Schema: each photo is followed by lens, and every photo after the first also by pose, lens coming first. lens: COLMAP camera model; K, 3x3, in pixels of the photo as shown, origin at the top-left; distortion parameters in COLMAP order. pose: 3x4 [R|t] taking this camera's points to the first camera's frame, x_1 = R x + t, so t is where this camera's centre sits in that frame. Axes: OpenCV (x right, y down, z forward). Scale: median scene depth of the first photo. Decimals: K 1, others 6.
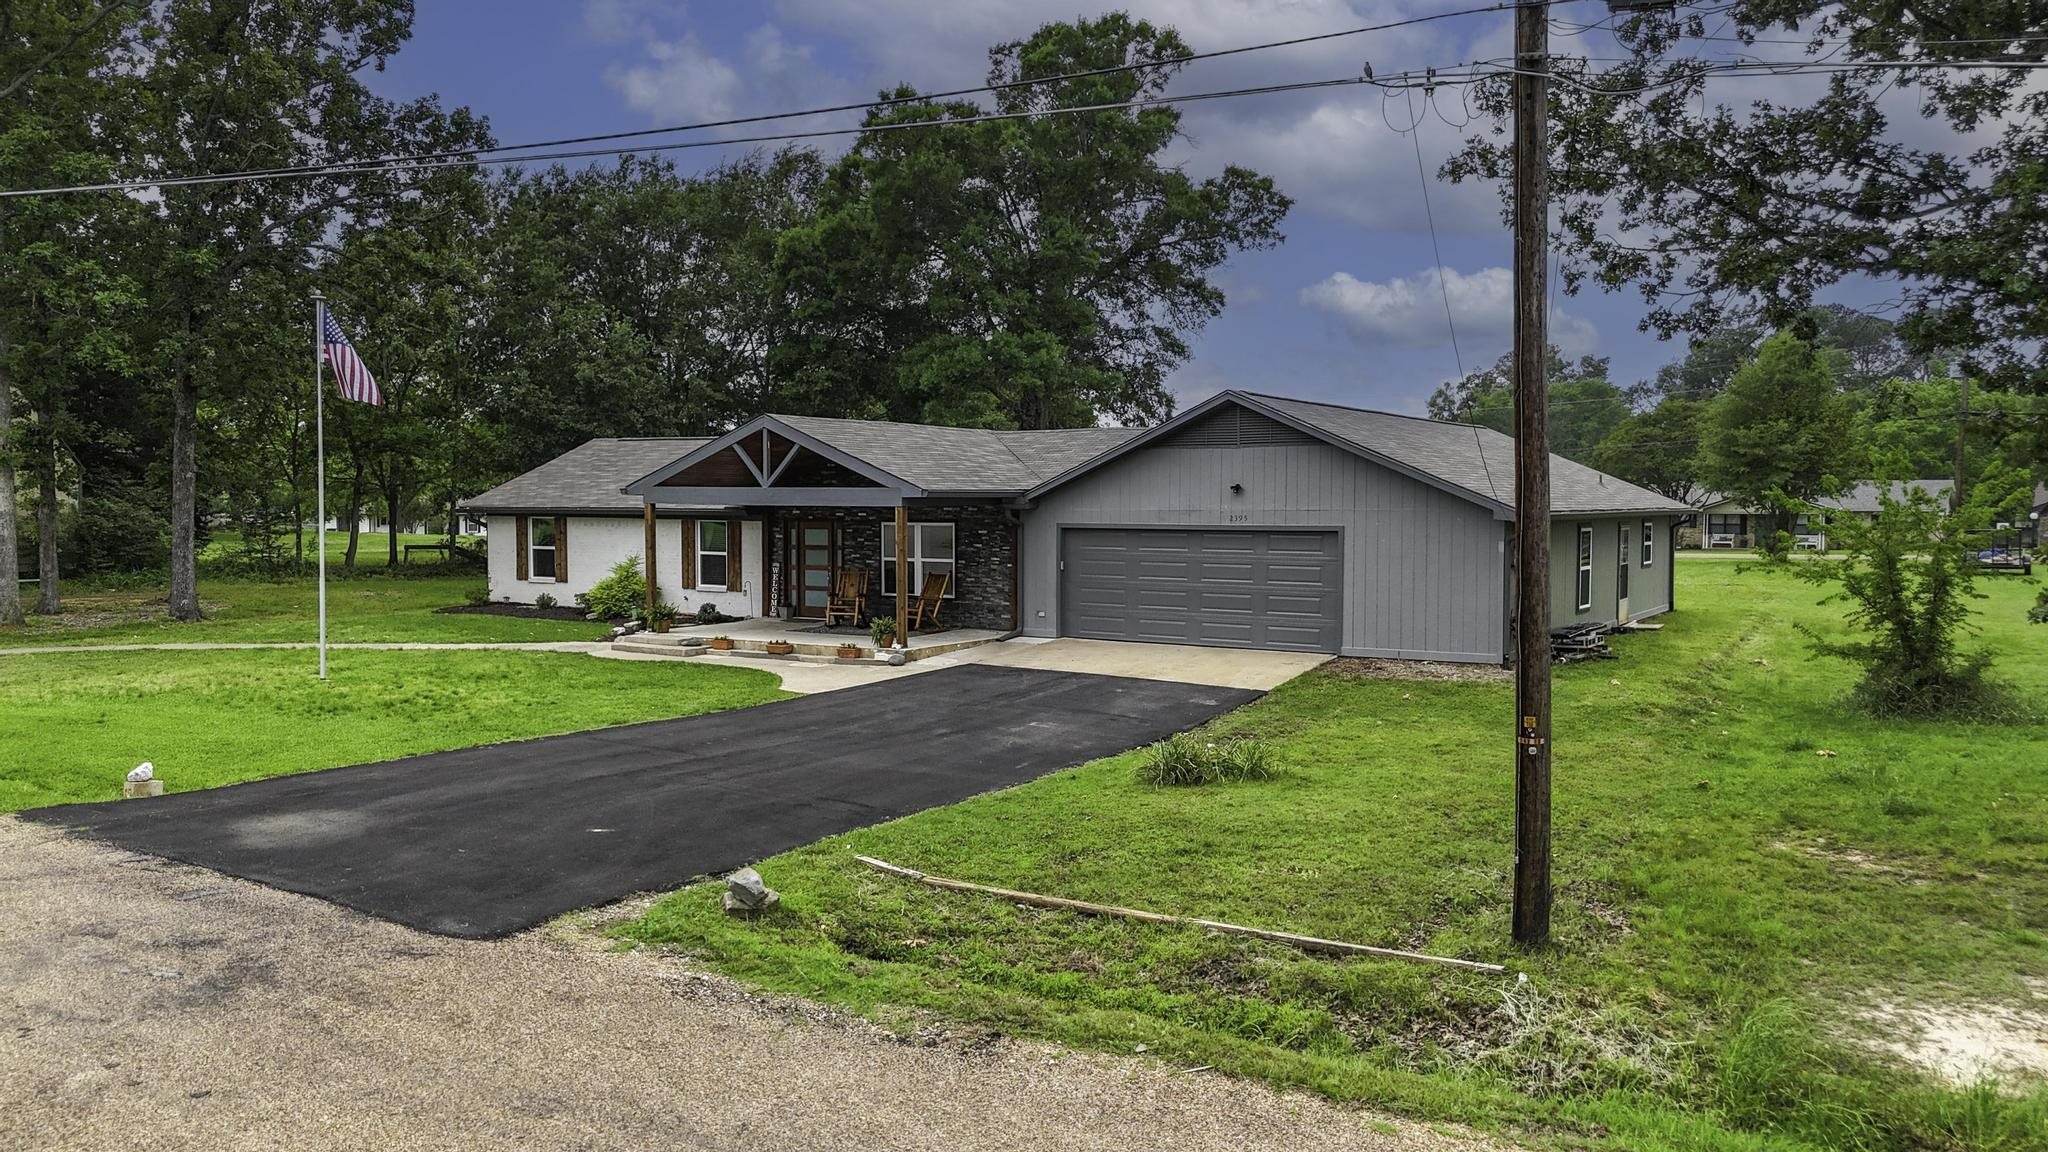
lens RADIAL K [[1487.5, 0, 1031.0], [0, 1487.5, 577.1], [0, 0, 1]] dist [0.113161, -0.153360]
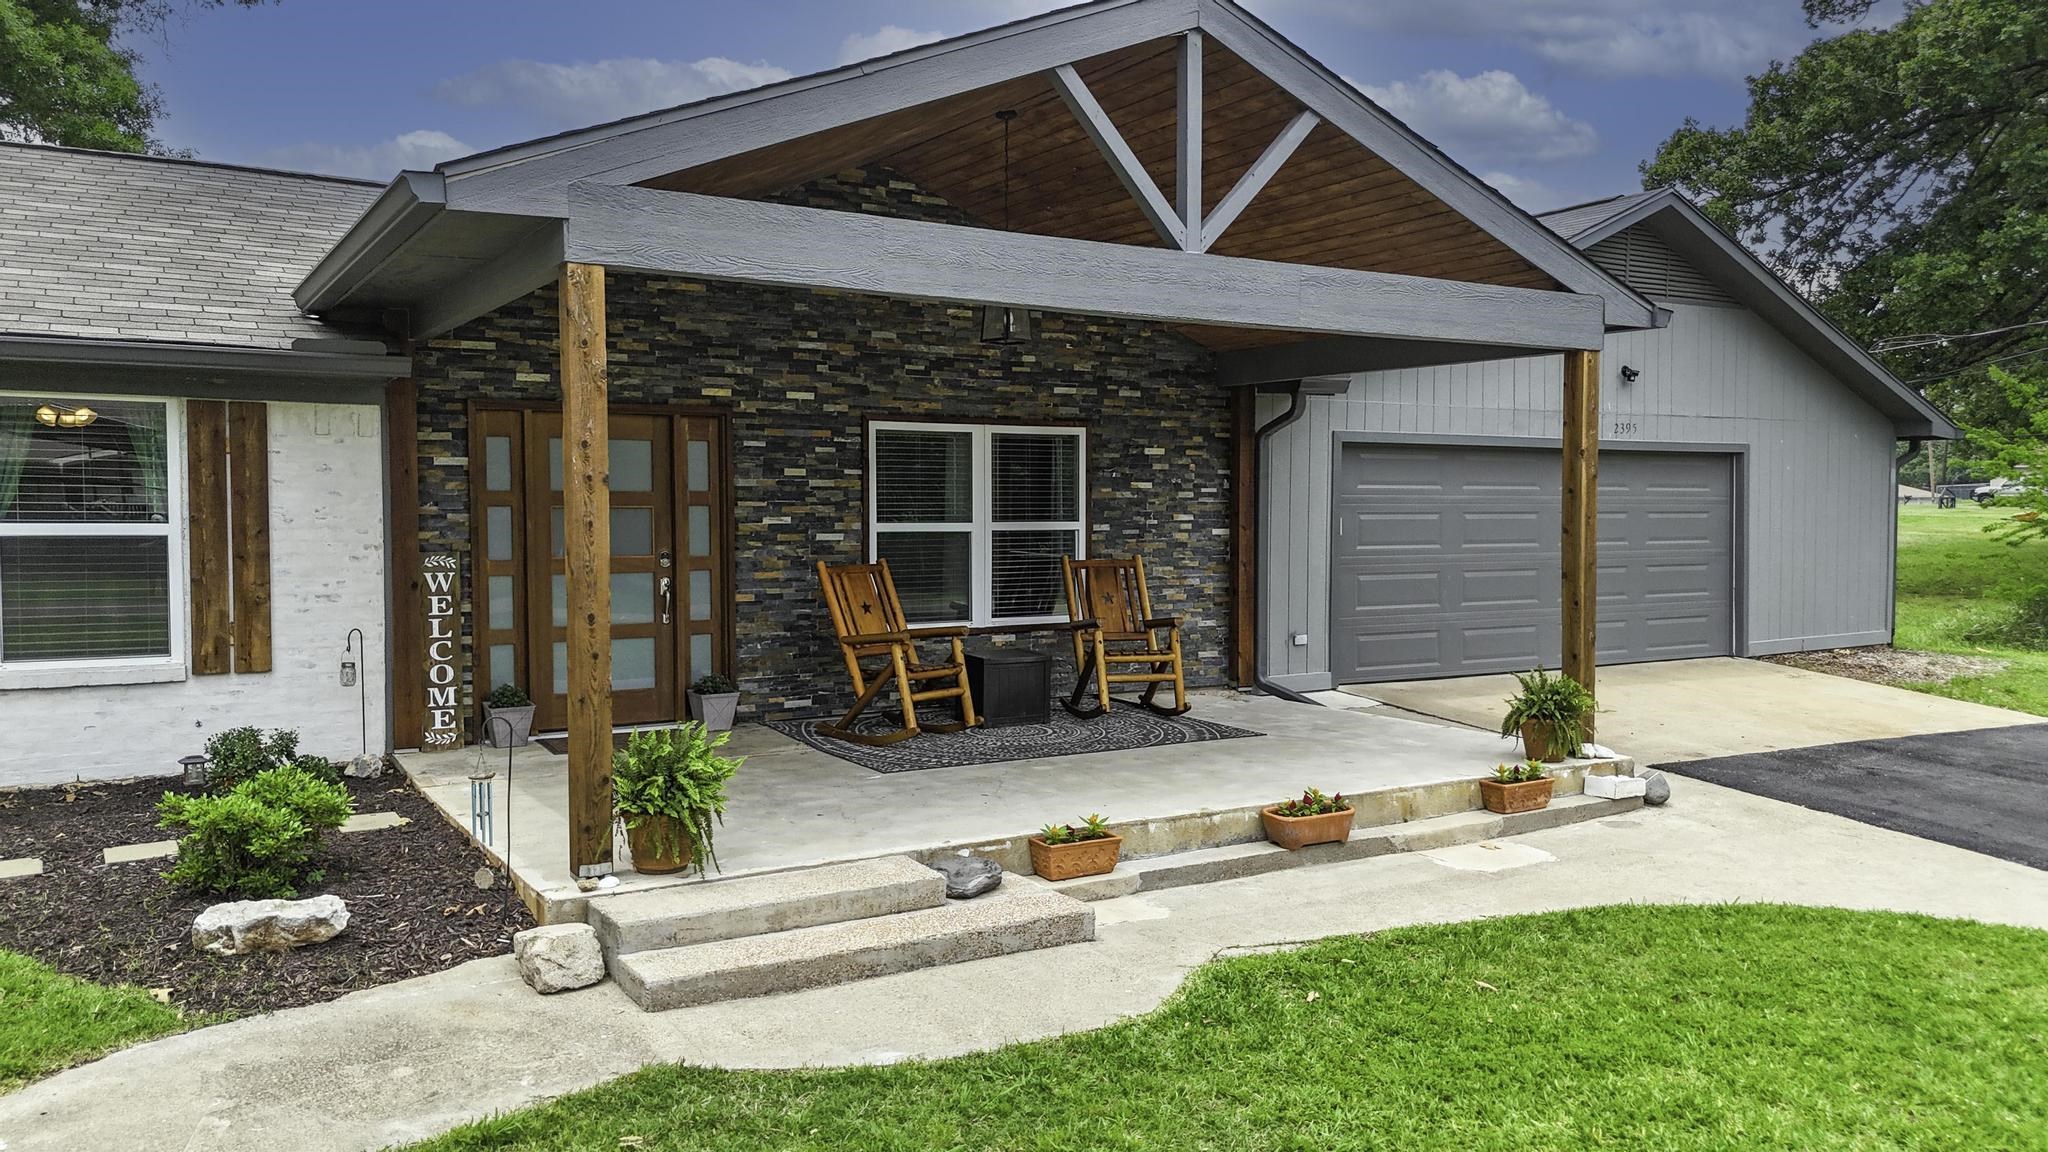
lens RADIAL K [[1502.5, 0, 1033.3], [0, 1502.5, 576.0], [0, 0, 1]] dist [0.122749, -0.235713]
pose [[0.443444, -0.044323, 0.895205, -0.383925], [0.045587, 0.998599, 0.026861, -0.008336], [-0.895142, 0.028899, 0.444844, 0.783292]]
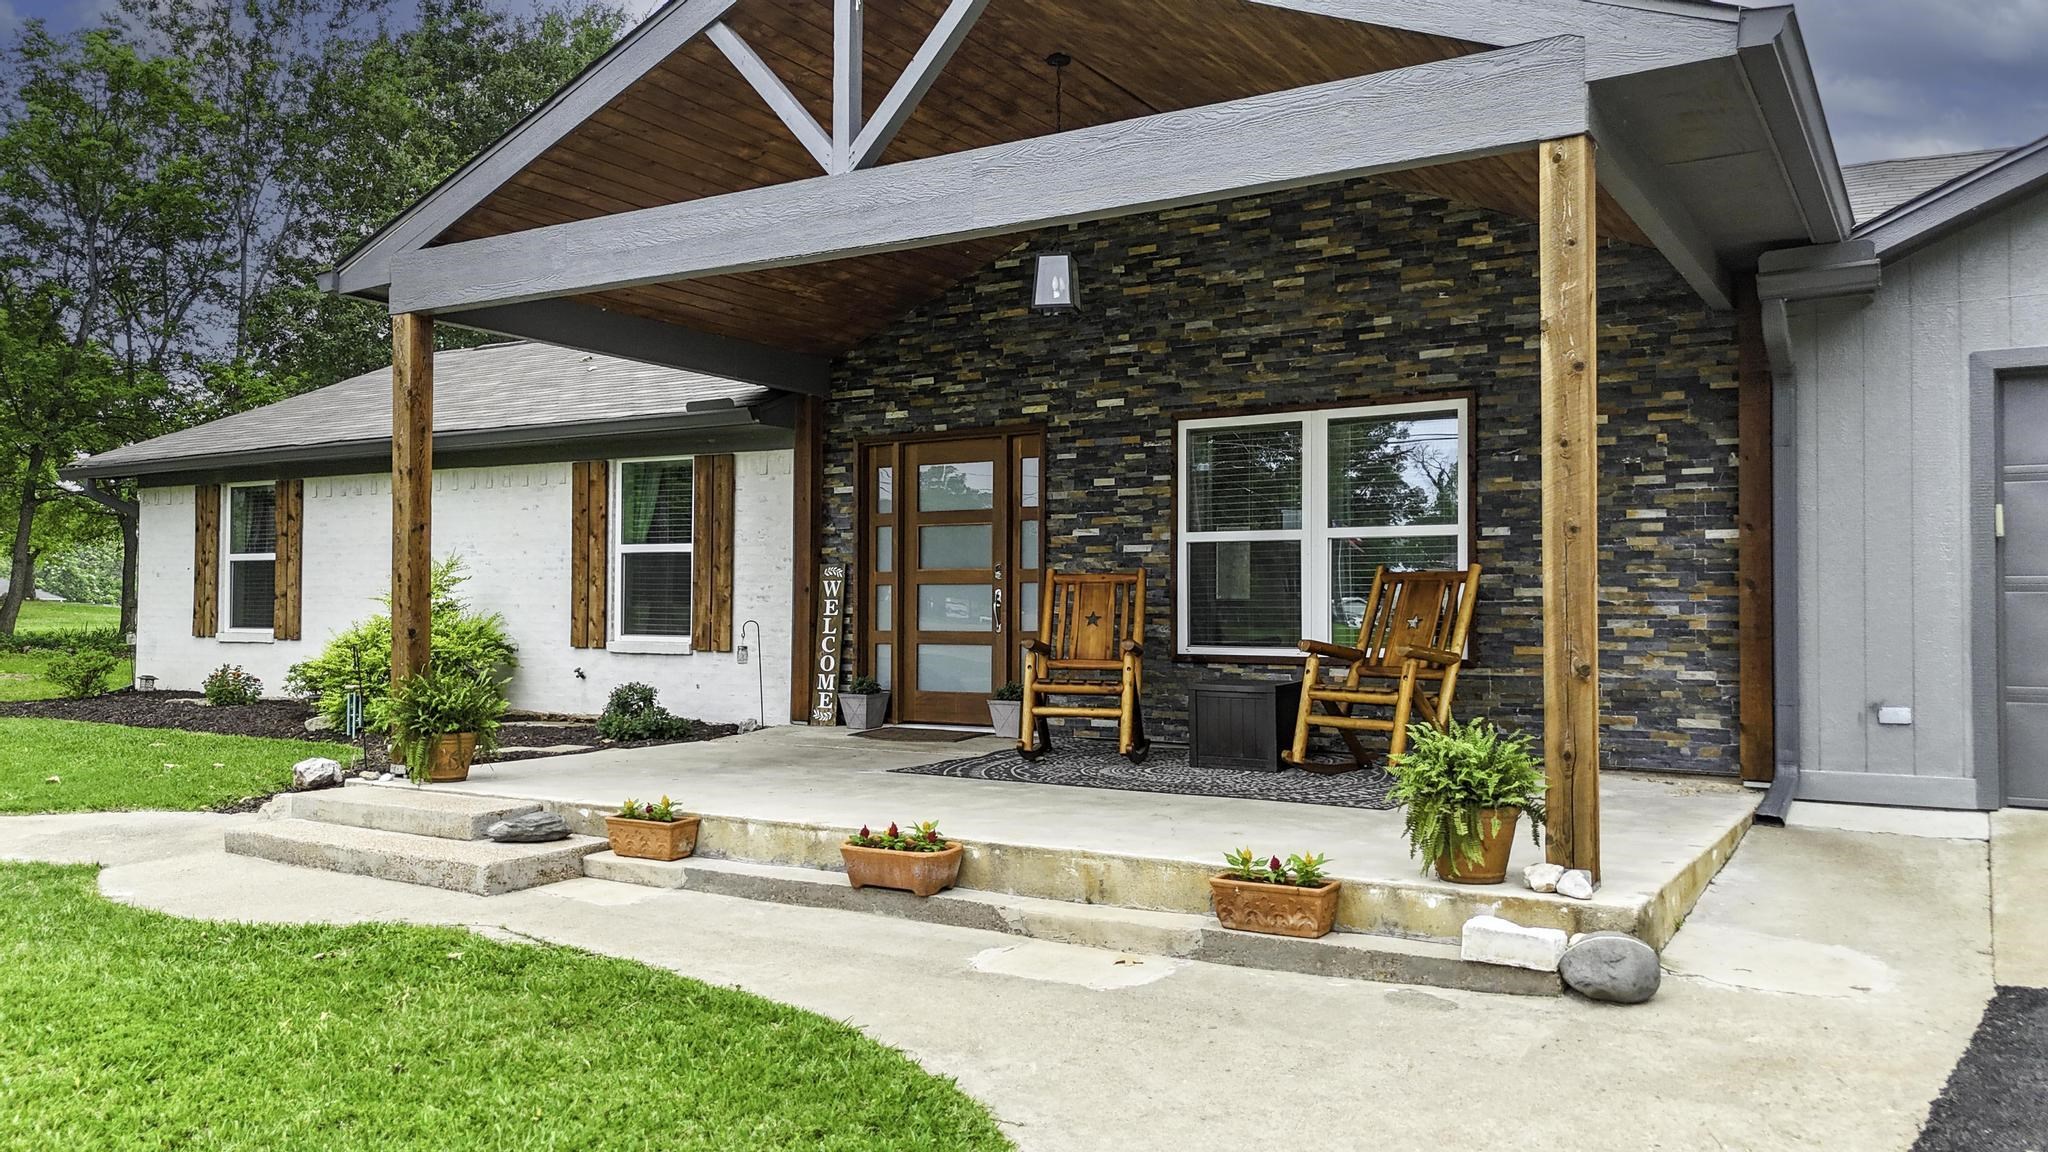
lens RADIAL K [[1502.5, 0, 1033.3], [0, 1502.5, 576.0], [0, 0, 1]] dist [0.122749, -0.235713]
pose [[0.999975, 0.000704, 0.007028, -0.128801], [-0.000181, 0.997250, -0.074108, 0.018749], [-0.007061, 0.074105, 0.997225, 0.661049]]
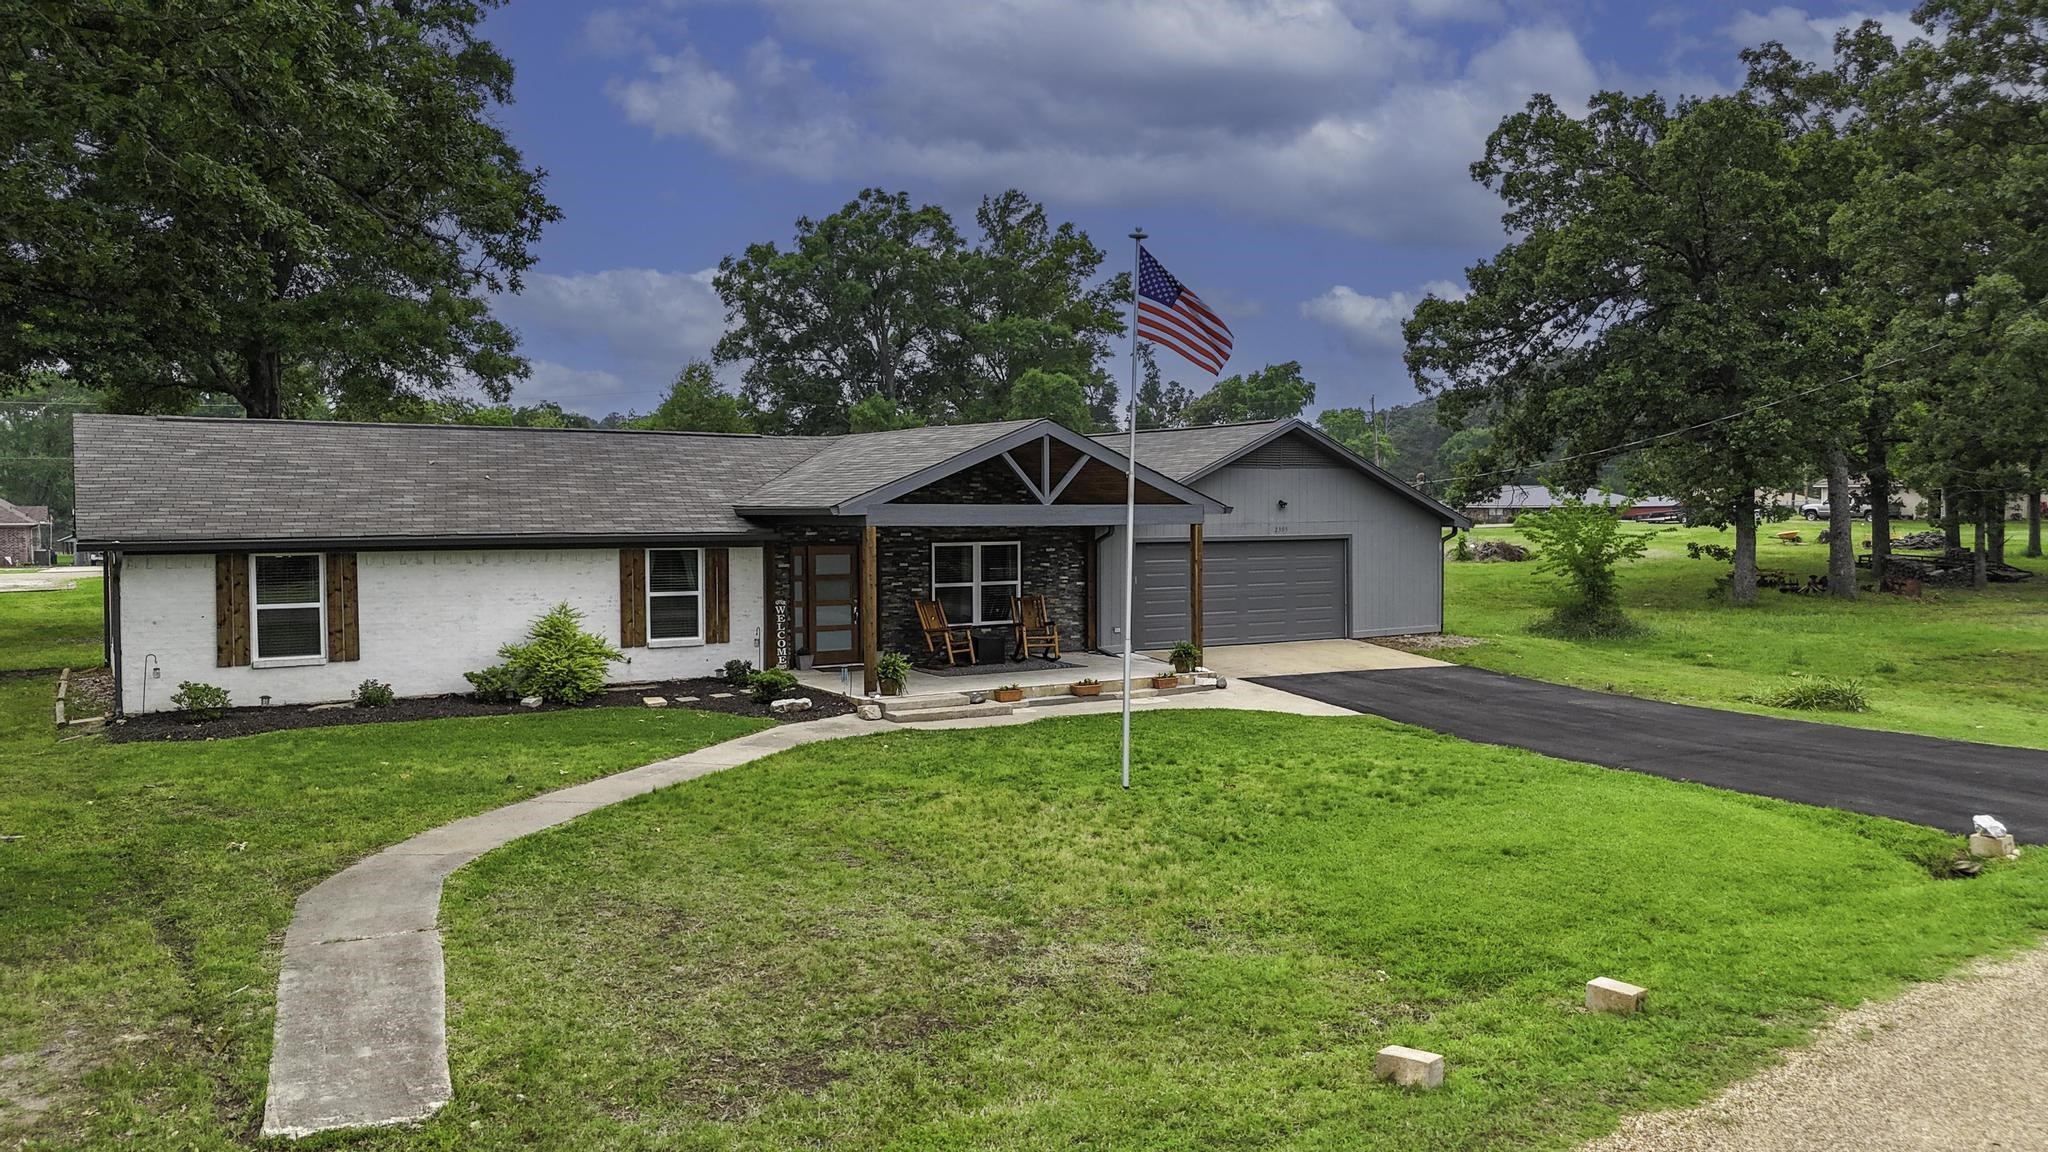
lens RADIAL K [[1502.5, 0, 1033.3], [0, 1502.5, 576.0], [0, 0, 1]] dist [0.122749, -0.235713]
pose [[0.432515, -0.046835, 0.900410, -0.829221], [0.049118, 0.998391, 0.028338, -0.038275], [-0.900288, 0.031970, 0.434119, 0.550302]]
